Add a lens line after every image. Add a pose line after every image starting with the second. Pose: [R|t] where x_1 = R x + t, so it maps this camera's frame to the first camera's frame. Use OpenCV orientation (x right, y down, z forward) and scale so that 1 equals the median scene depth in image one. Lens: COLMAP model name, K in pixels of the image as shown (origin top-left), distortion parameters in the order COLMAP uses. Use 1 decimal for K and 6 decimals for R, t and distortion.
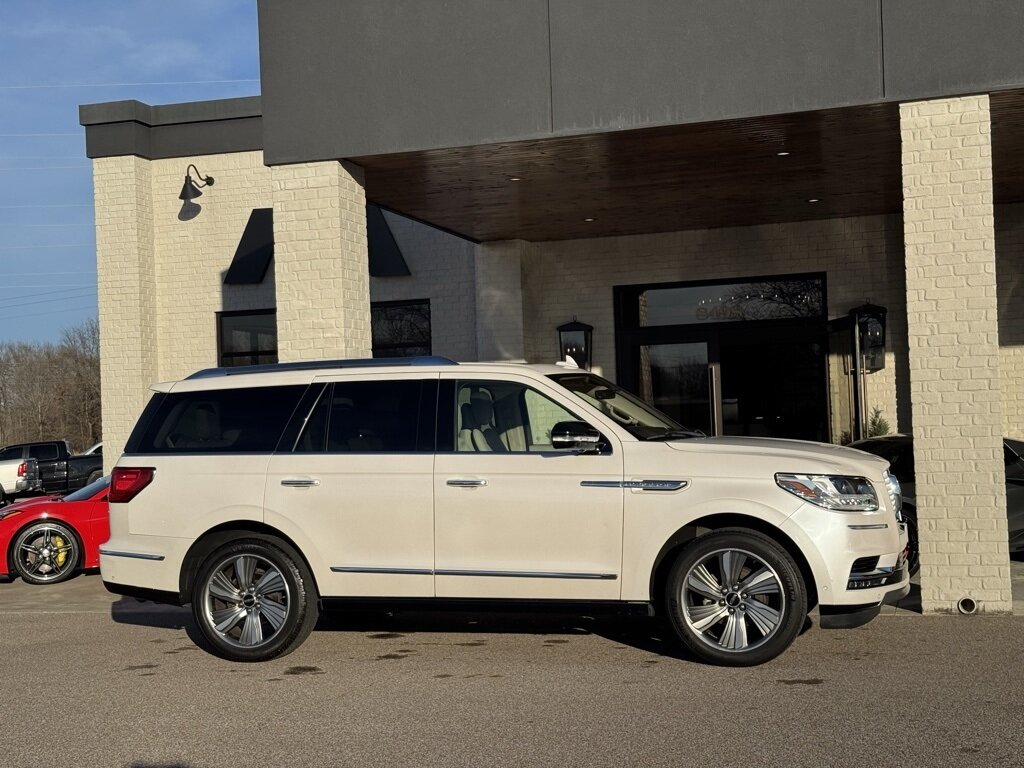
lens RADIAL K [[1427.4, 0, 513.6], [0, 1427.4, 389.0], [0, 0, 1]] dist [0.135493, 0.000000]
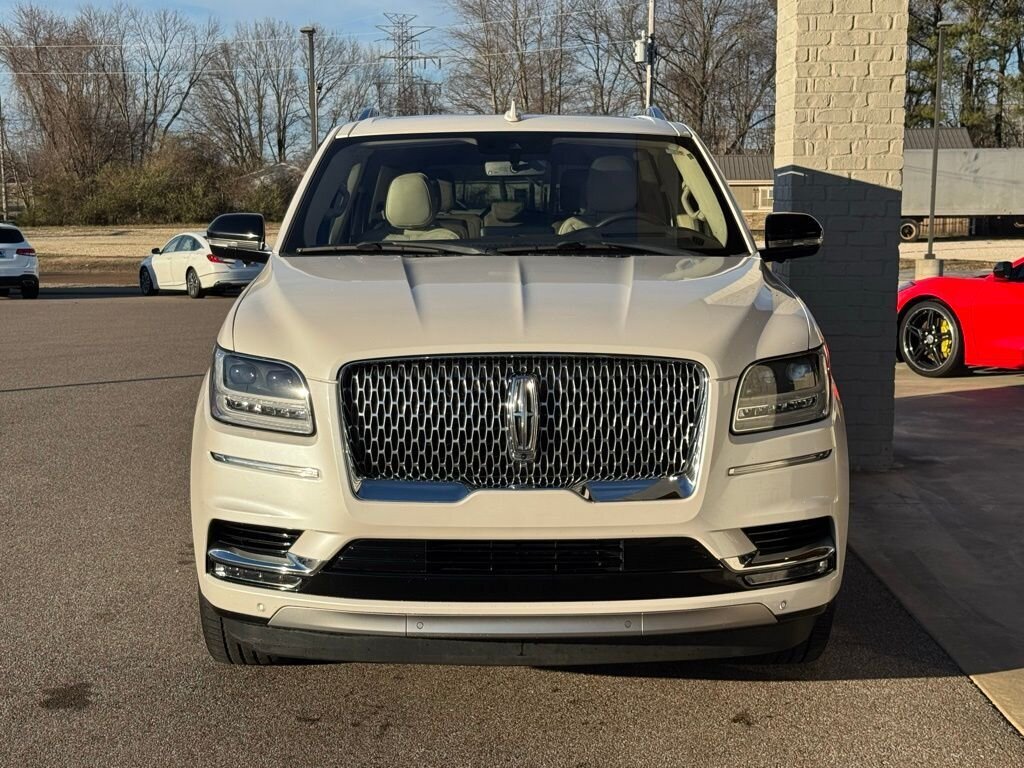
lens RADIAL K [[1541.1, 0, 517.9], [0, 1541.1, 388.1], [0, 0, 1]] dist [0.136676, 0.000000]
pose [[0.295840, 0.155872, -0.942435, 0.606464], [0.015457, 0.985687, 0.167878, -0.012209], [0.955113, -0.064232, 0.289196, 0.749248]]
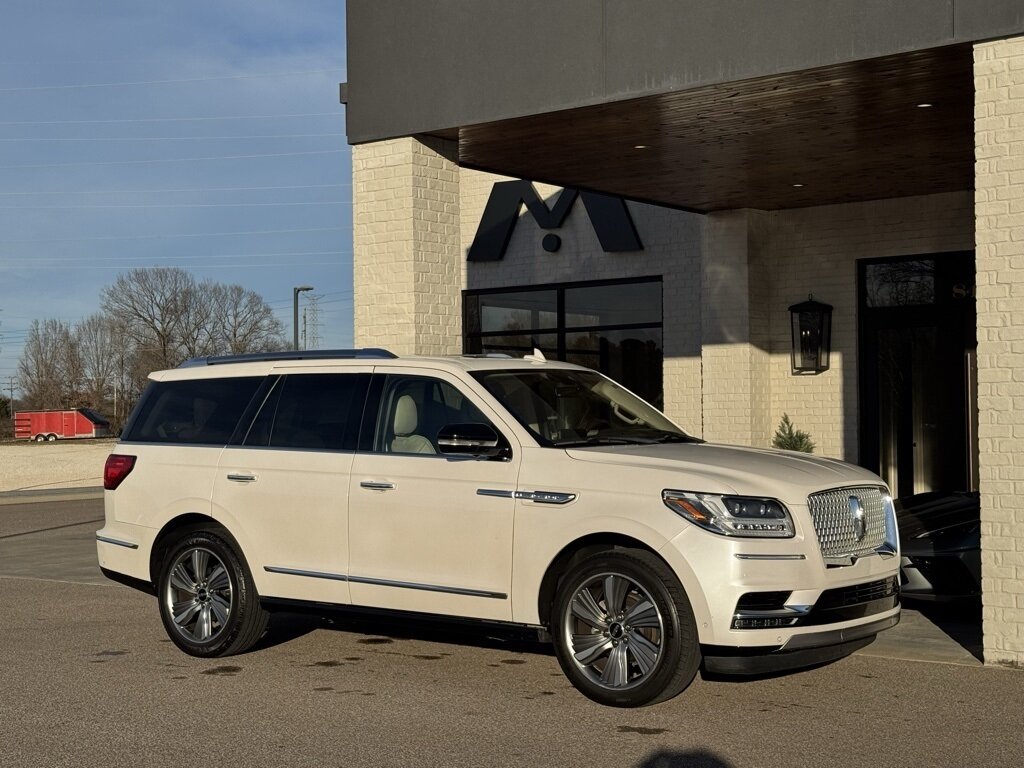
lens RADIAL K [[1541.1, 0, 506.8], [0, 1541.1, 389.6], [0, 0, 1]] dist [0.136676, 0.000000]
pose [[0.936503, 0.020168, -0.350078, 0.336032], [-0.013774, 0.999690, 0.020743, -0.016138], [0.350388, -0.014604, 0.936491, 0.071064]]
